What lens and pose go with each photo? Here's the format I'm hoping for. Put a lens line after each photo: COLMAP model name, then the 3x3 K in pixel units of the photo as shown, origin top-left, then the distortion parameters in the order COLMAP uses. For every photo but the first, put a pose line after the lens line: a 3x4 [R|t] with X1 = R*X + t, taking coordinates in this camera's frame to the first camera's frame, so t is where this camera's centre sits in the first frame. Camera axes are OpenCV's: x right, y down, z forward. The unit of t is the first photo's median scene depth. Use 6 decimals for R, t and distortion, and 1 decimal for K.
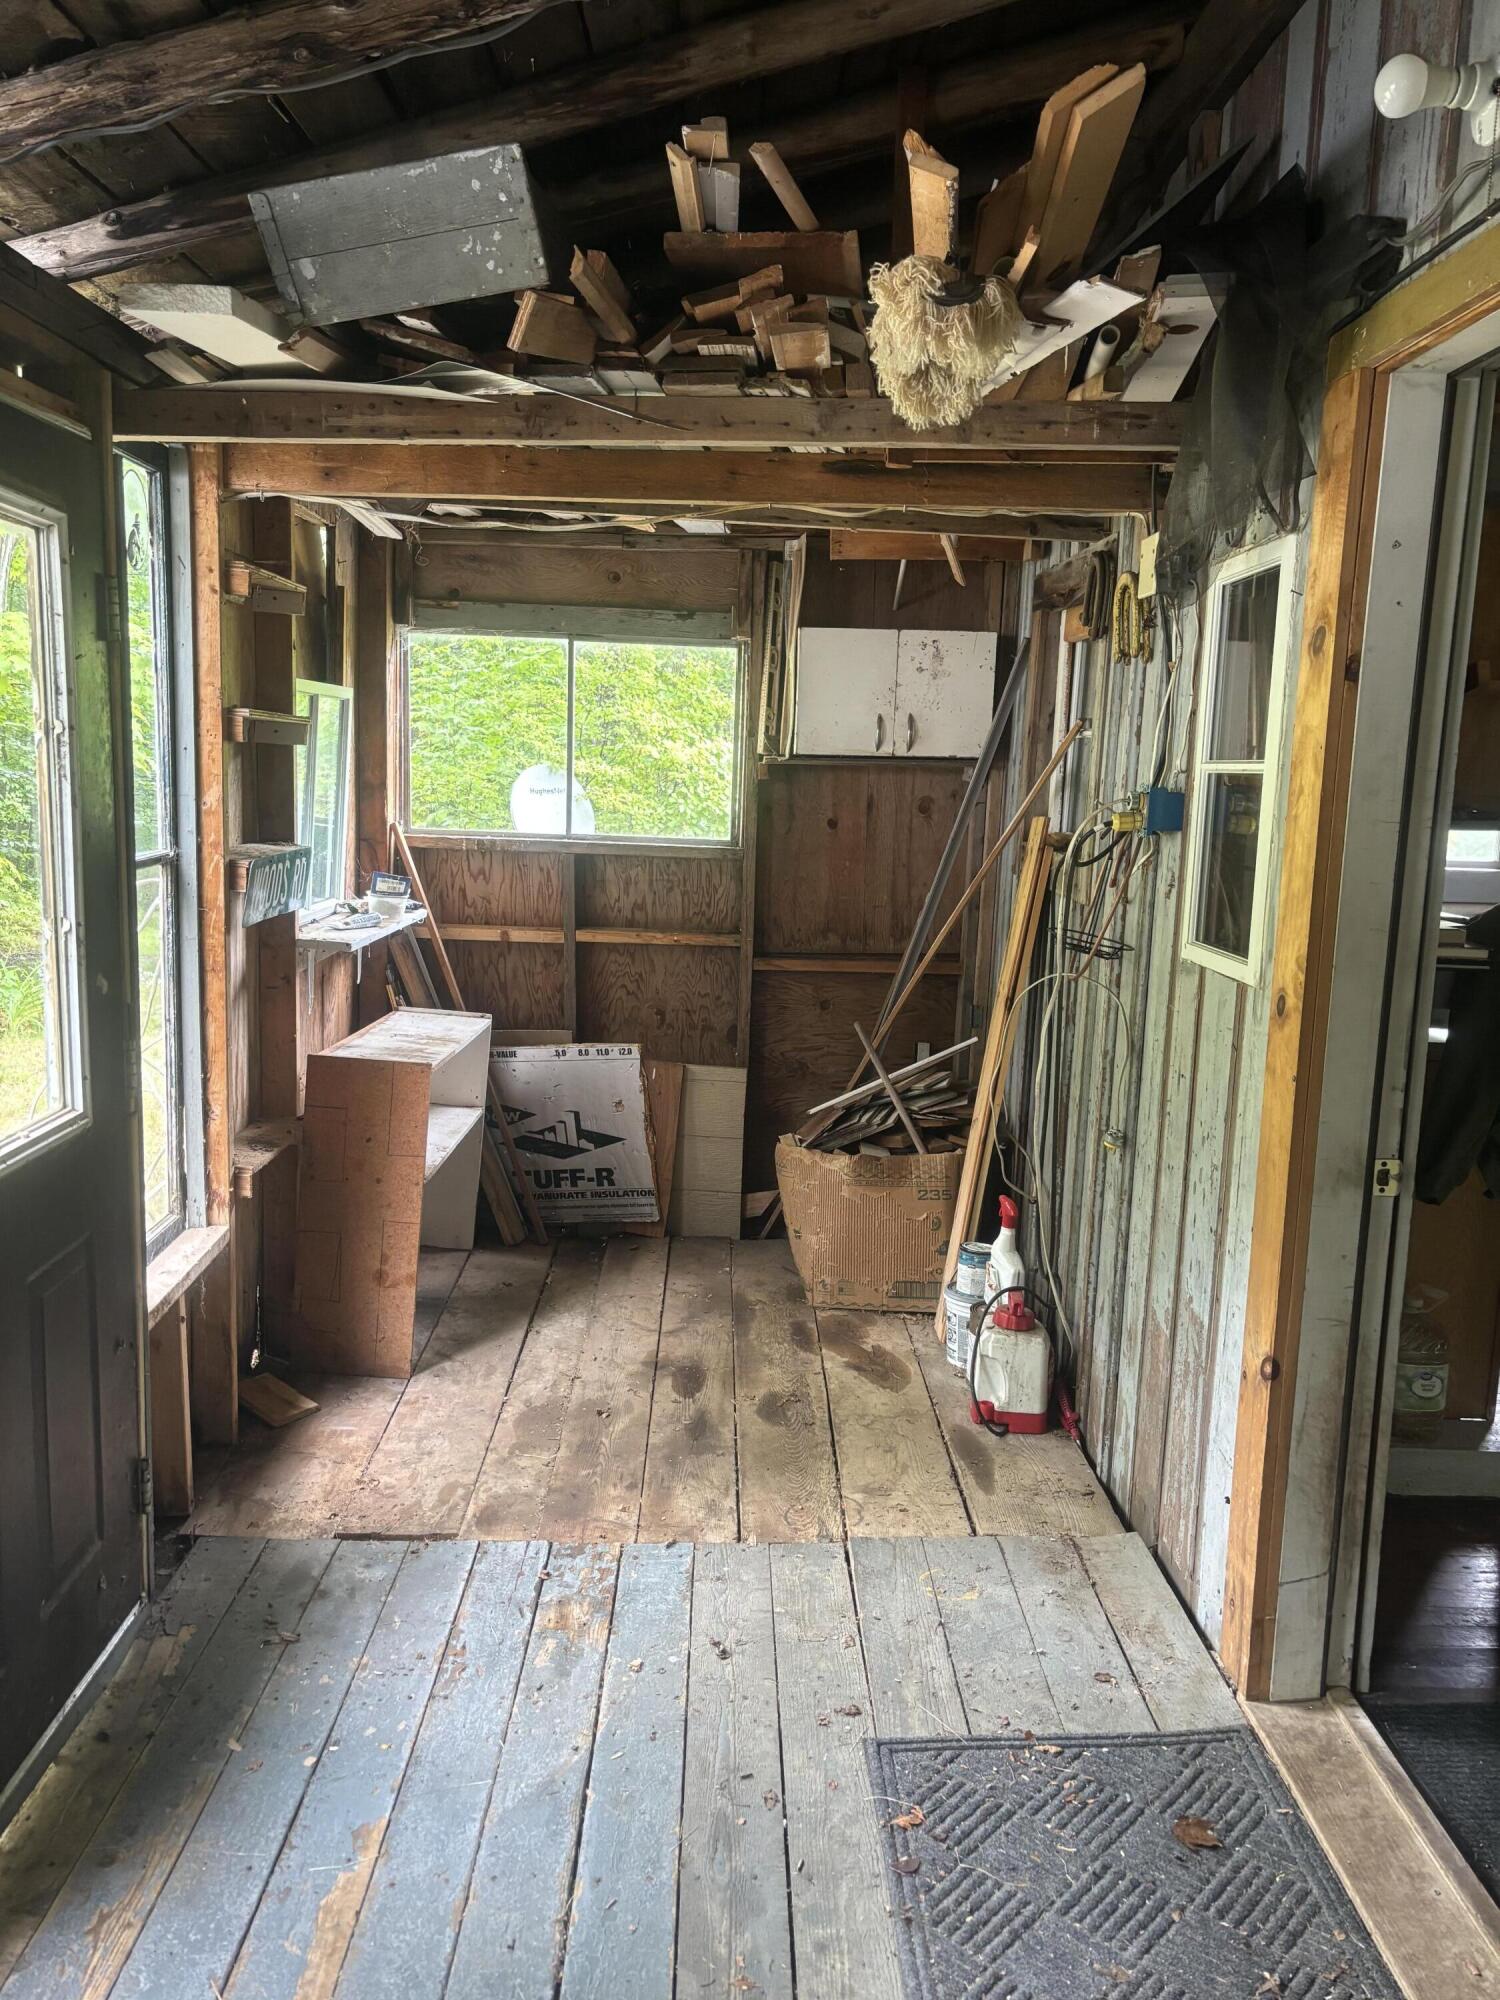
lens RADIAL K [[1508.0, 0, 751.8], [0, 1508.0, 998.0], [0, 0, 1]] dist [0.047074, -0.041800]
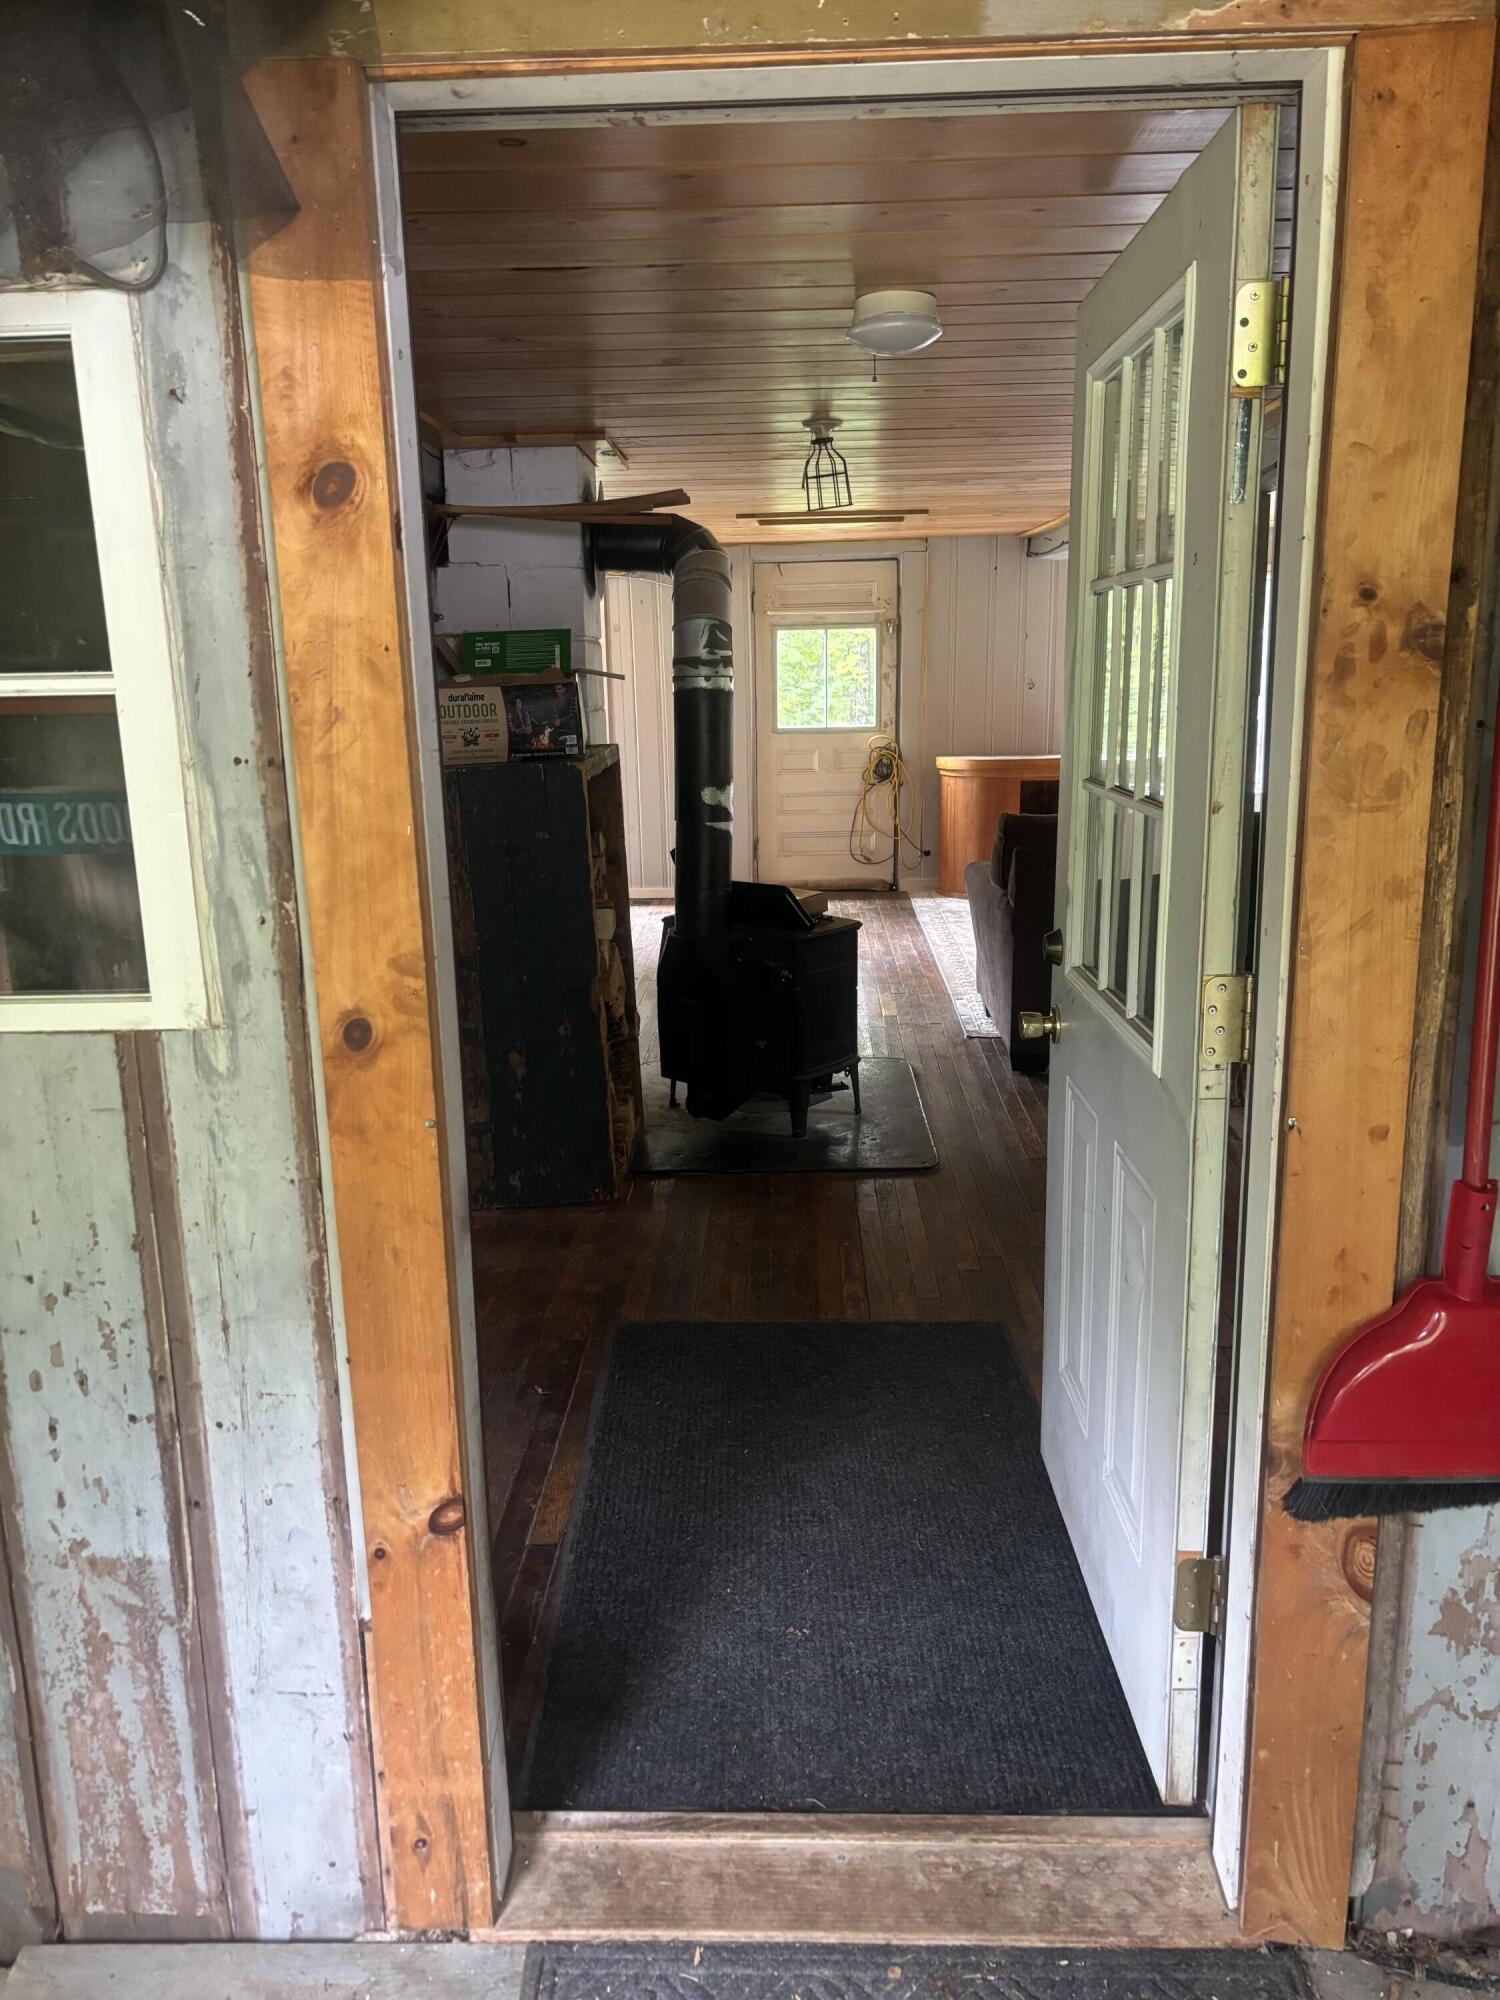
lens RADIAL K [[1508.0, 0, 750.8], [0, 1508.0, 1006.6], [0, 0, 1]] dist [0.047074, -0.041800]
pose [[0.058839, -0.272517, 0.960350, -0.285462], [0.170278, 0.950658, 0.259335, -0.156867], [-0.983638, 0.148268, 0.102339, 0.765268]]
